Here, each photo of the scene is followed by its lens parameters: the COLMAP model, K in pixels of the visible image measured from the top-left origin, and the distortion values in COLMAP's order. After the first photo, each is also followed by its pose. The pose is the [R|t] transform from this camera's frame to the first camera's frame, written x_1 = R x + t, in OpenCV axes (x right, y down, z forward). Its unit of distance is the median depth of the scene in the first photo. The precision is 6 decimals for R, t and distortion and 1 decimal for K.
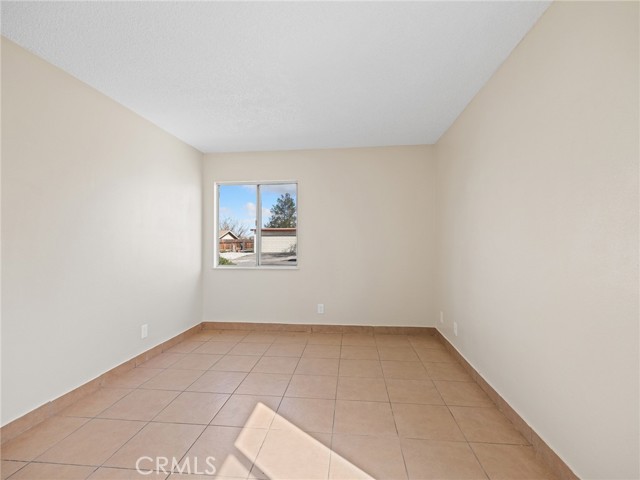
lens RADIAL K [[300.2, 0, 319.6], [0, 300.2, 238.7], [0, 0, 1]] dist [-0.000188, 0.000078]
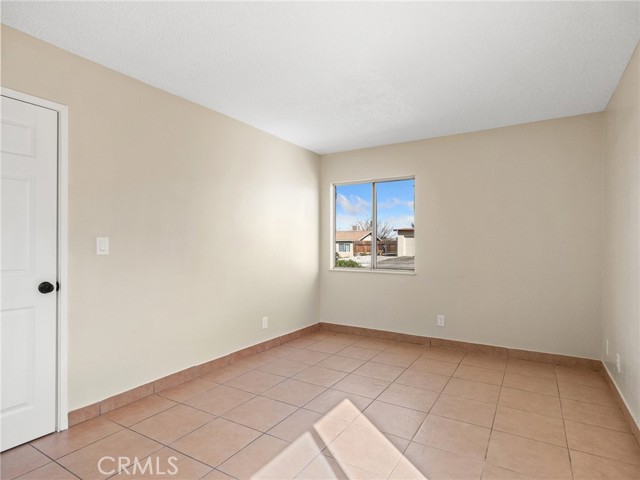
lens RADIAL K [[347.6, 0, 324.3], [0, 347.6, 250.4], [0, 0, 1]] dist [-0.012568, 0.001977]
pose [[0.906693, 0.014239, -0.421551, 0.150443], [-0.002073, 0.999568, 0.029304, -0.001196], [0.421786, -0.025696, 0.906331, -0.071362]]
